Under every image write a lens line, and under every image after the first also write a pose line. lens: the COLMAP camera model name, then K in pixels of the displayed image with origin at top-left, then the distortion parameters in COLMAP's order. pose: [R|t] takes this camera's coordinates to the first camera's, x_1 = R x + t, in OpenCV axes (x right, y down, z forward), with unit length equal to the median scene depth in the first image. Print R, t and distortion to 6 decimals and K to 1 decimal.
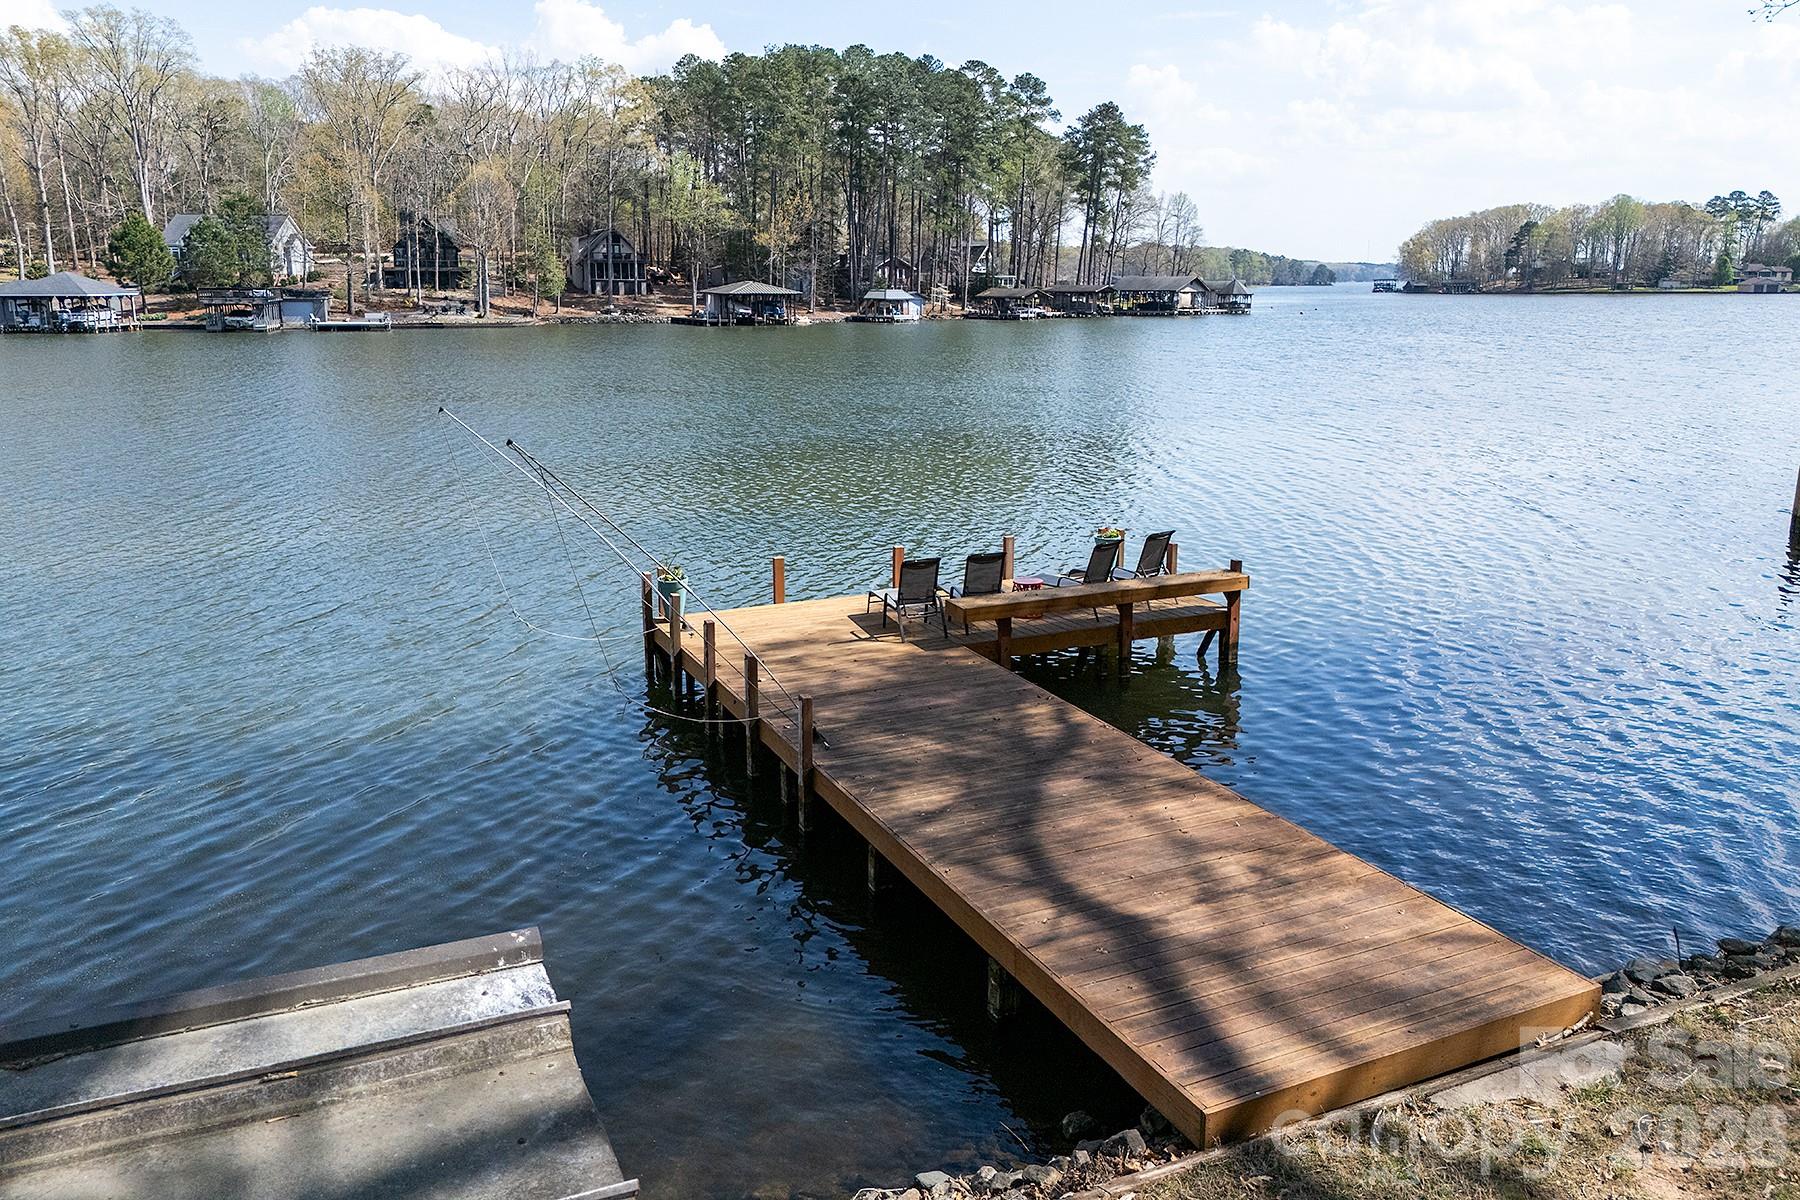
lens RADIAL K [[1316.5, 0, 906.5], [0, 1316.5, 553.8], [0, 0, 1]] dist [0.061903, -0.055377]
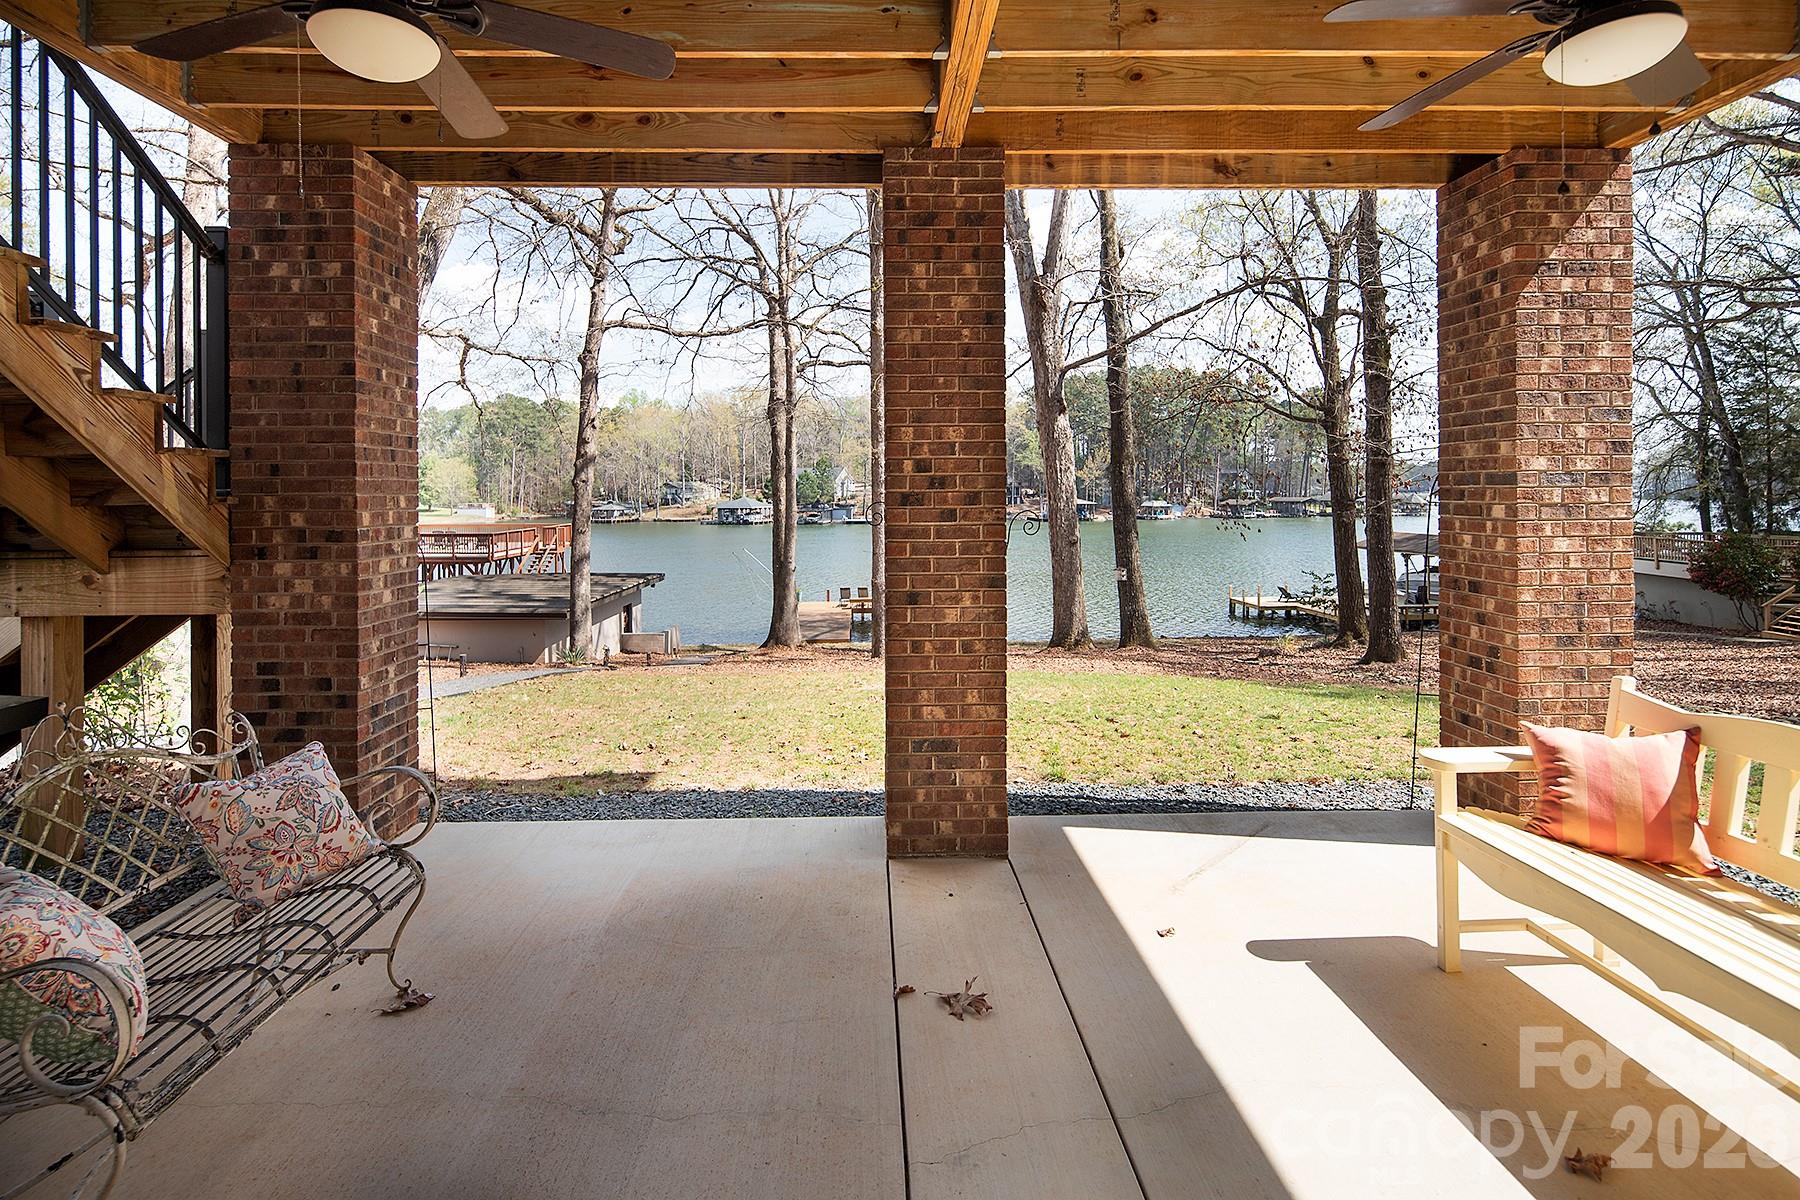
lens RADIAL K [[886.9, 0, 888.5], [0, 886.9, 496.8], [0, 0, 1]] dist [-0.001796, -0.000298]
pose [[0.914064, -0.003287, -0.405556, 0.135840], [-0.075112, 0.981296, -0.177245, 0.022401], [0.398553, 0.192475, 0.896721, -0.162225]]
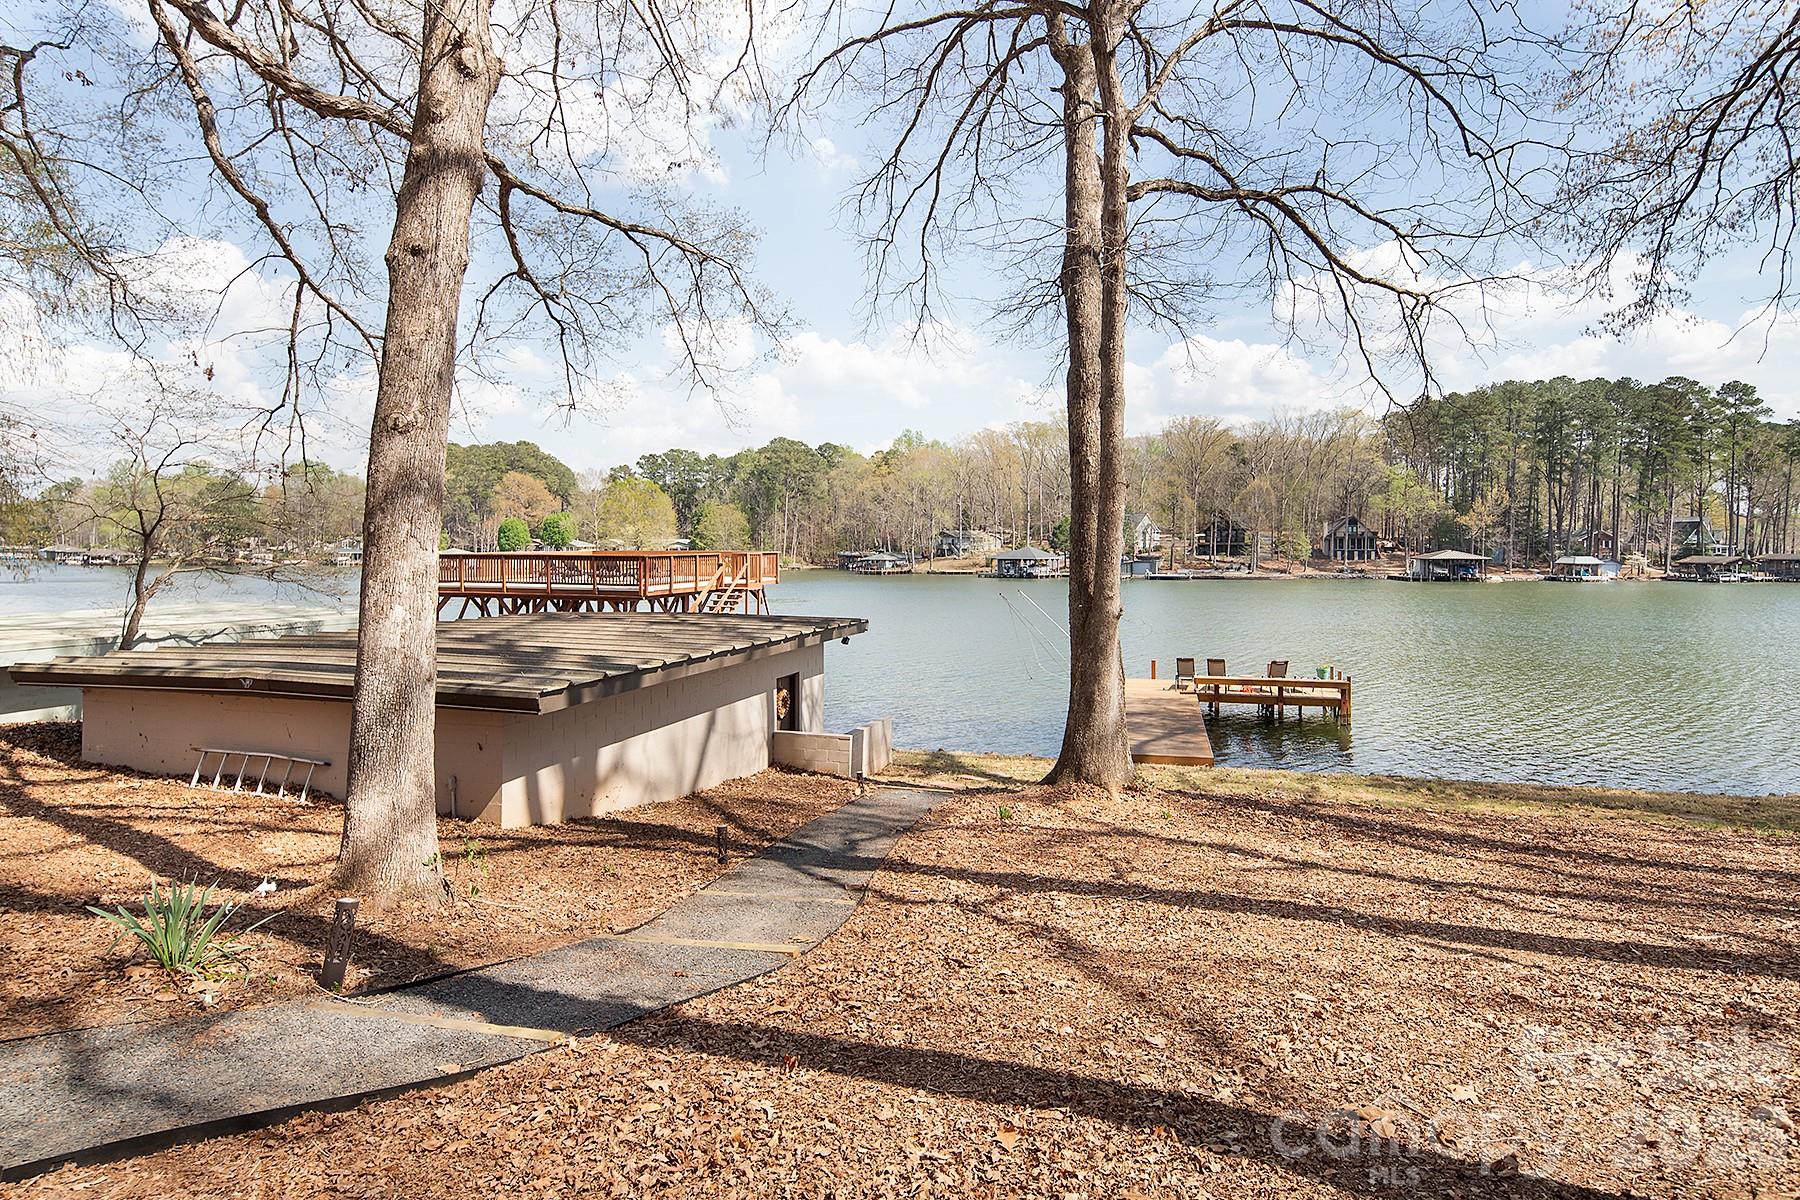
lens RADIAL K [[944.9, 0, 917.0], [0, 944.9, 550.3], [0, 0, 1]] dist [-0.002026, -0.001860]
pose [[0.766090, 0.002108, -0.642730, 0.082433], [-0.131761, 0.979272, -0.153838, 0.015763], [0.629083, 0.202541, 0.750488, -0.076093]]
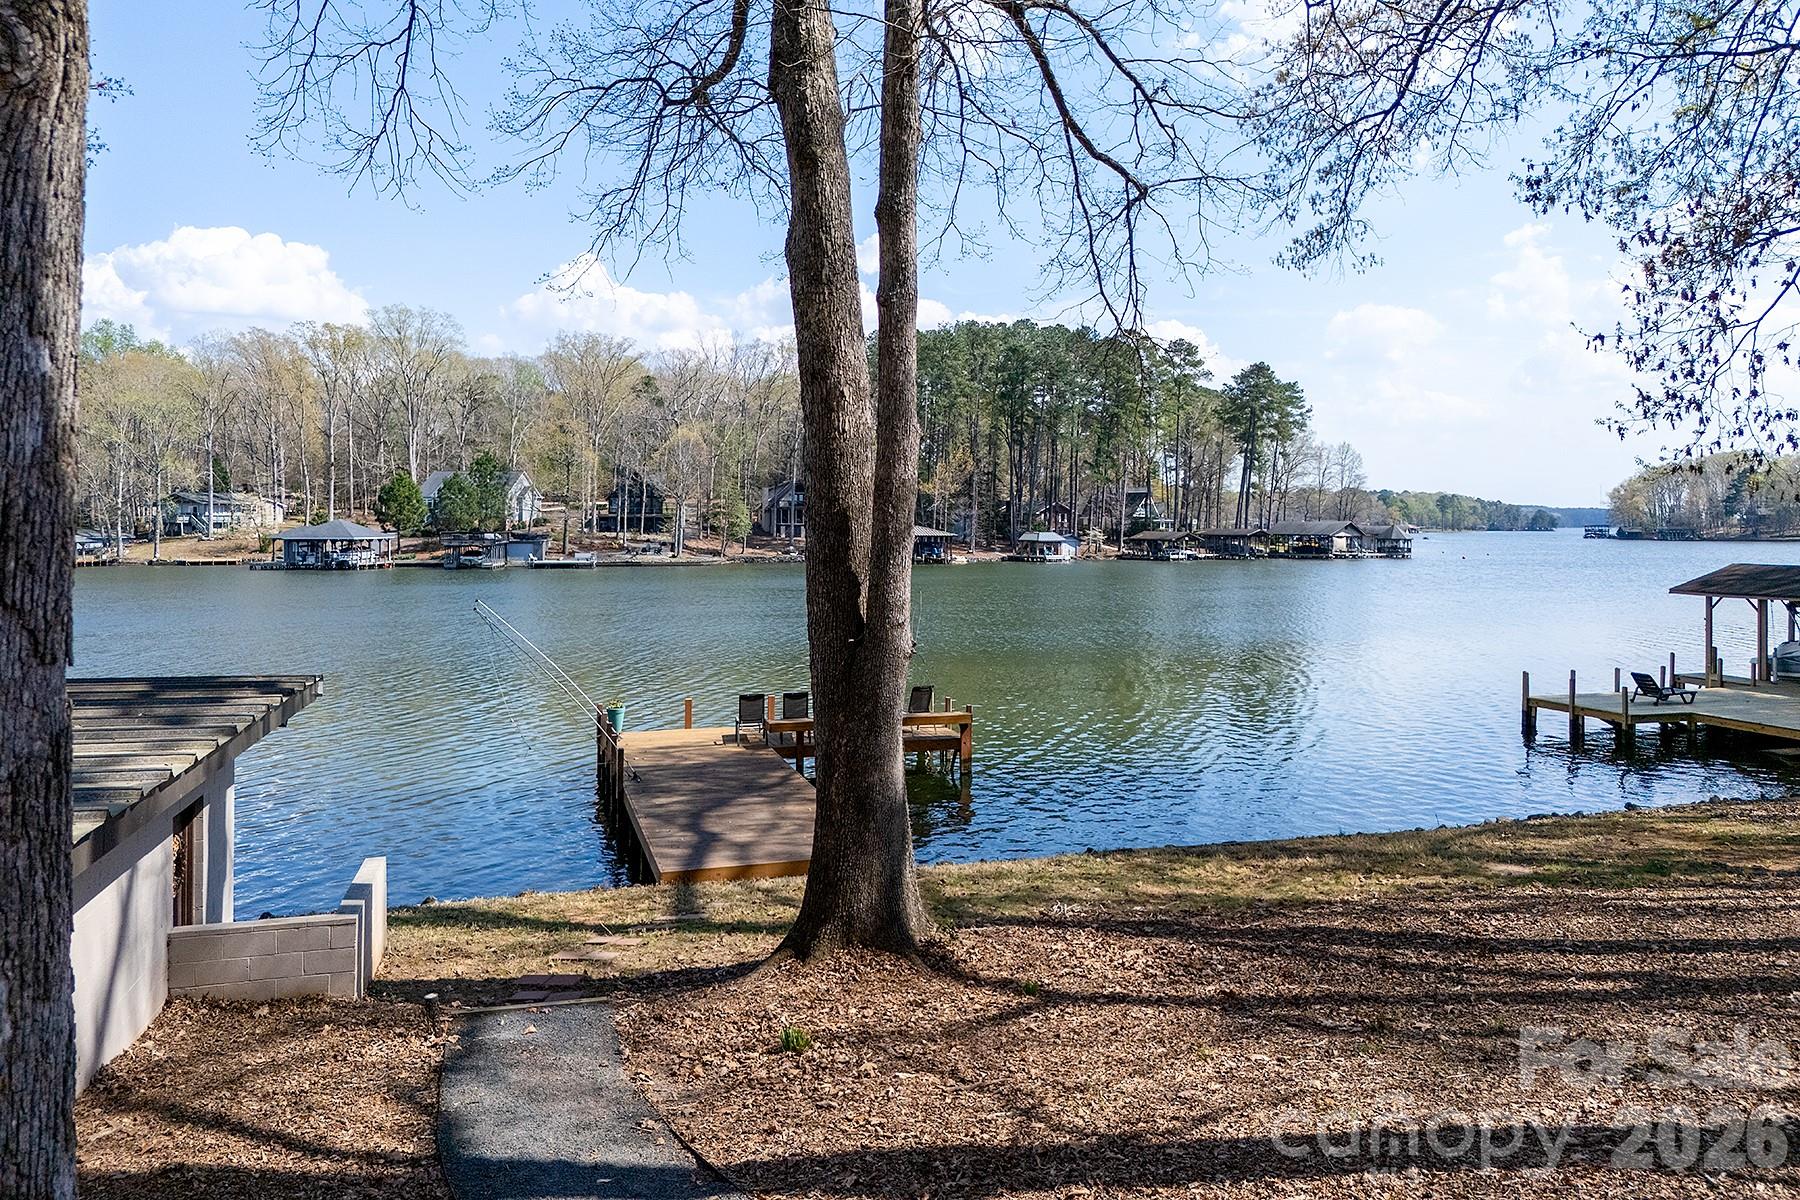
lens RADIAL K [[1330.9, 0, 914.0], [0, 1330.9, 523.0], [0, 0, 1]] dist [0.089907, -0.097562]
pose [[0.988023, 0.001807, -0.154296, 0.051015], [-0.033054, 0.979198, -0.200195, 0.013320], [0.150725, 0.202898, 0.967530, -0.069993]]
